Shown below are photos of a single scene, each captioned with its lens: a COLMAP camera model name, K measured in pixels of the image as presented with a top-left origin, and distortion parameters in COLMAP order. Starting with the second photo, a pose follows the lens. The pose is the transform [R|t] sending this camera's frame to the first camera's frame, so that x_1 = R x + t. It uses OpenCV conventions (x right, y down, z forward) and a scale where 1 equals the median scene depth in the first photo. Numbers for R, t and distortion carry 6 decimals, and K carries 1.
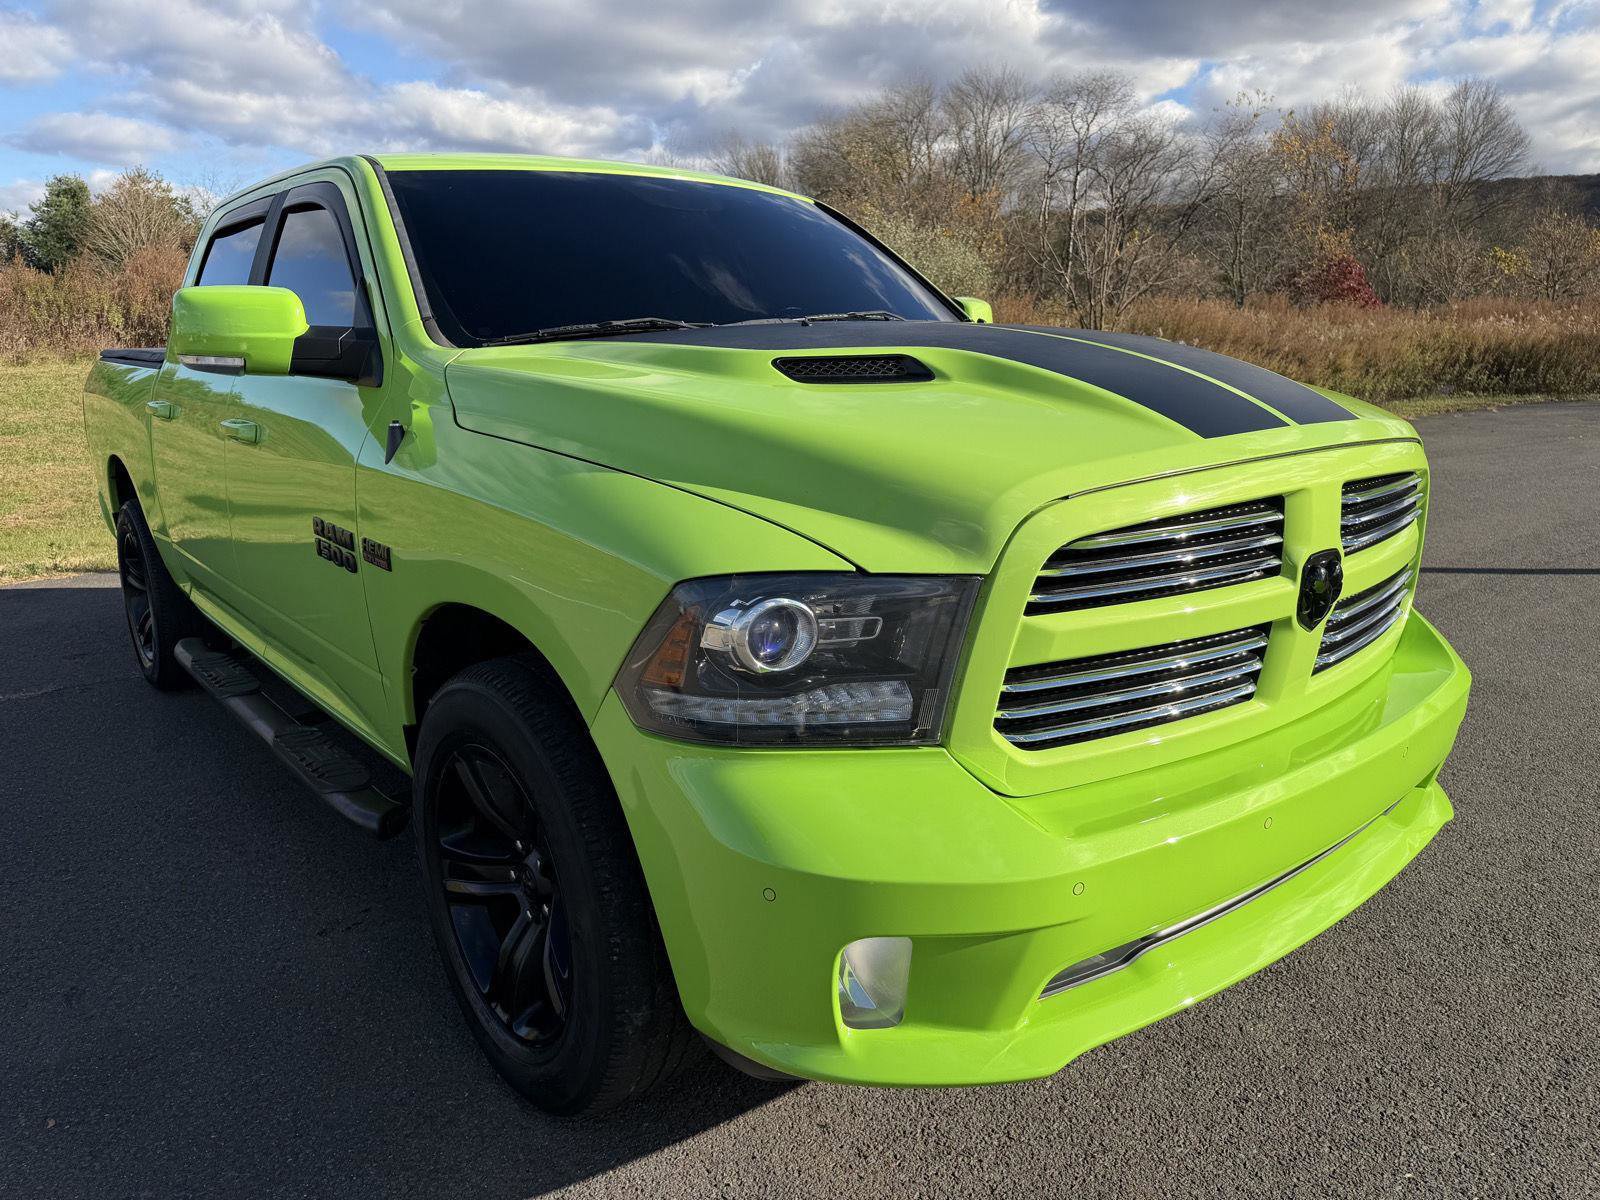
lens RADIAL K [[1134.8, 0, 784.6], [0, 1134.8, 584.9], [0, 0, 1]] dist [0.024060, -0.027809]
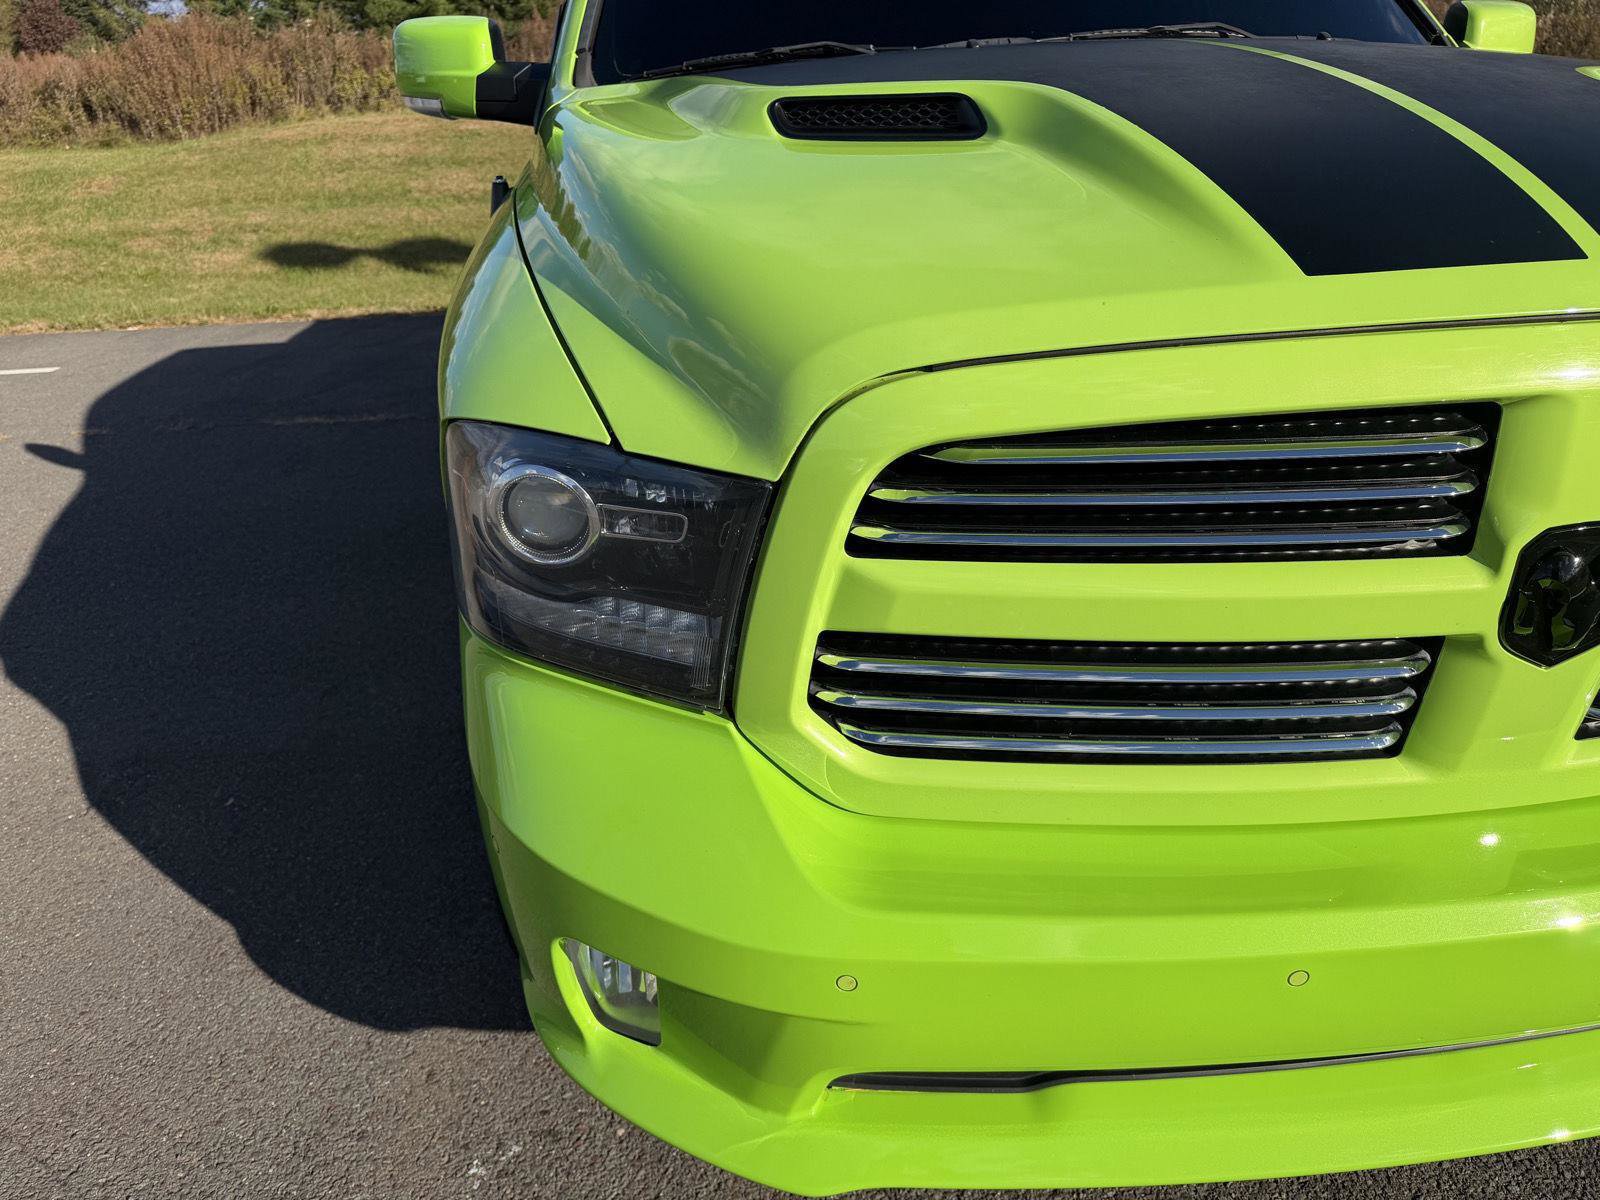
lens RADIAL K [[1134.8, 0, 805.8], [0, 1134.8, 594.4], [0, 0, 1]] dist [0.024060, -0.027809]
pose [[0.854481, 0.208762, -0.475689, 0.436251], [-0.101223, 0.965057, 0.241699, -0.087755], [0.509525, -0.158377, 0.845755, 0.415307]]
